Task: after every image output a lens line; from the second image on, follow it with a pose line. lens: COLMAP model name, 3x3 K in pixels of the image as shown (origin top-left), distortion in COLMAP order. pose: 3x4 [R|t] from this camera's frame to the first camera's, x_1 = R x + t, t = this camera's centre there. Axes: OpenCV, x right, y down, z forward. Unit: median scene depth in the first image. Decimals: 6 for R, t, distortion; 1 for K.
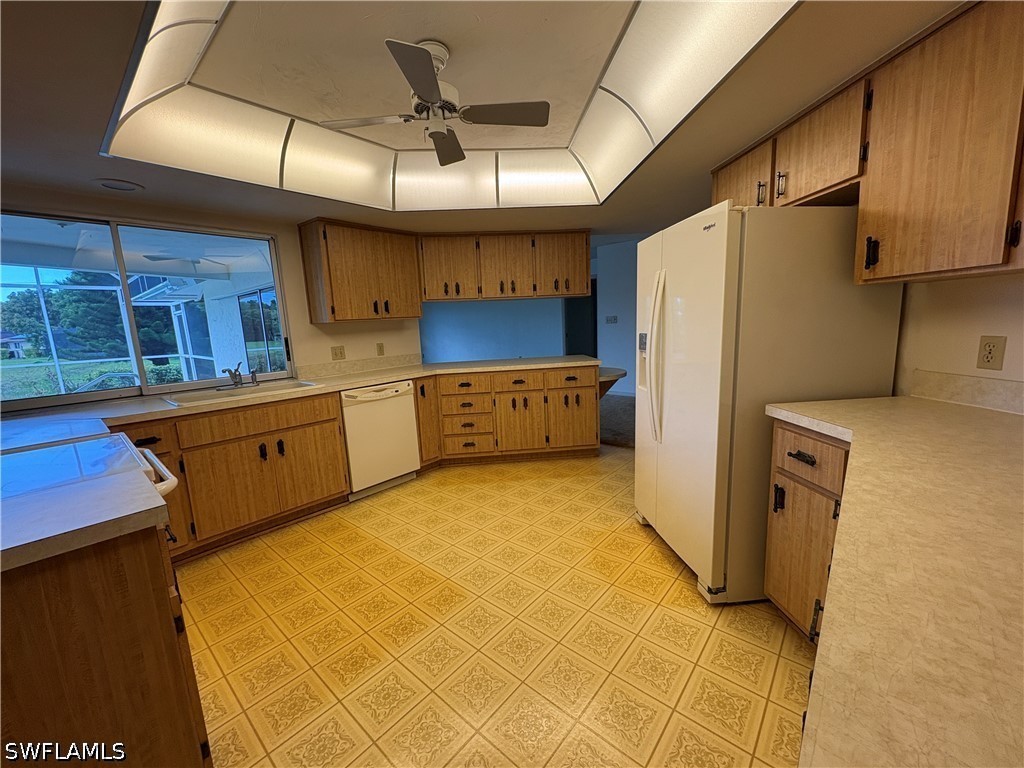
lens RADIAL K [[407.9, 0, 514.6], [0, 407.9, 385.5], [0, 0, 1]] dist [0.002741, -0.000140]
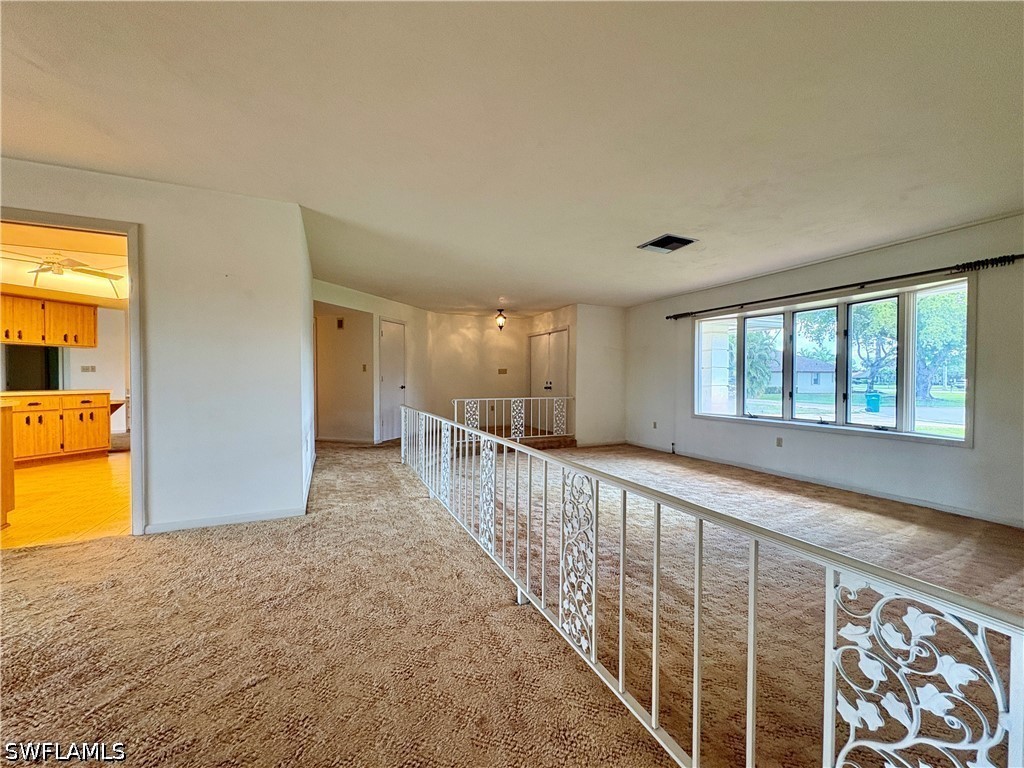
lens RADIAL K [[407.9, 0, 514.6], [0, 407.9, 385.5], [0, 0, 1]] dist [0.002741, -0.000140]
pose [[0.417331, 0.031800, 0.908198, -0.551124], [0.120276, 0.988663, -0.089886, 0.239809], [-0.900760, 0.146747, 0.408775, -0.996204]]
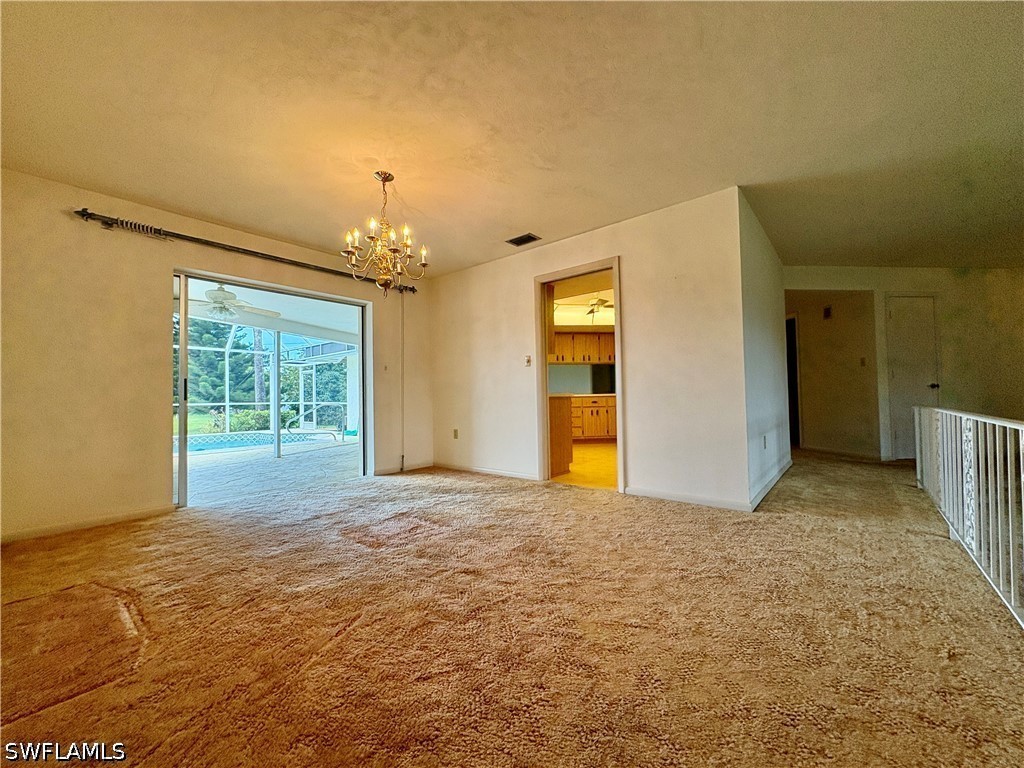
lens RADIAL K [[407.9, 0, 514.6], [0, 407.9, 385.5], [0, 0, 1]] dist [0.002741, -0.000140]
pose [[0.999345, 0.031109, 0.018500, -0.426532], [-0.027120, 0.982085, -0.186477, 0.298476], [-0.023970, 0.185853, 0.982285, -1.022591]]
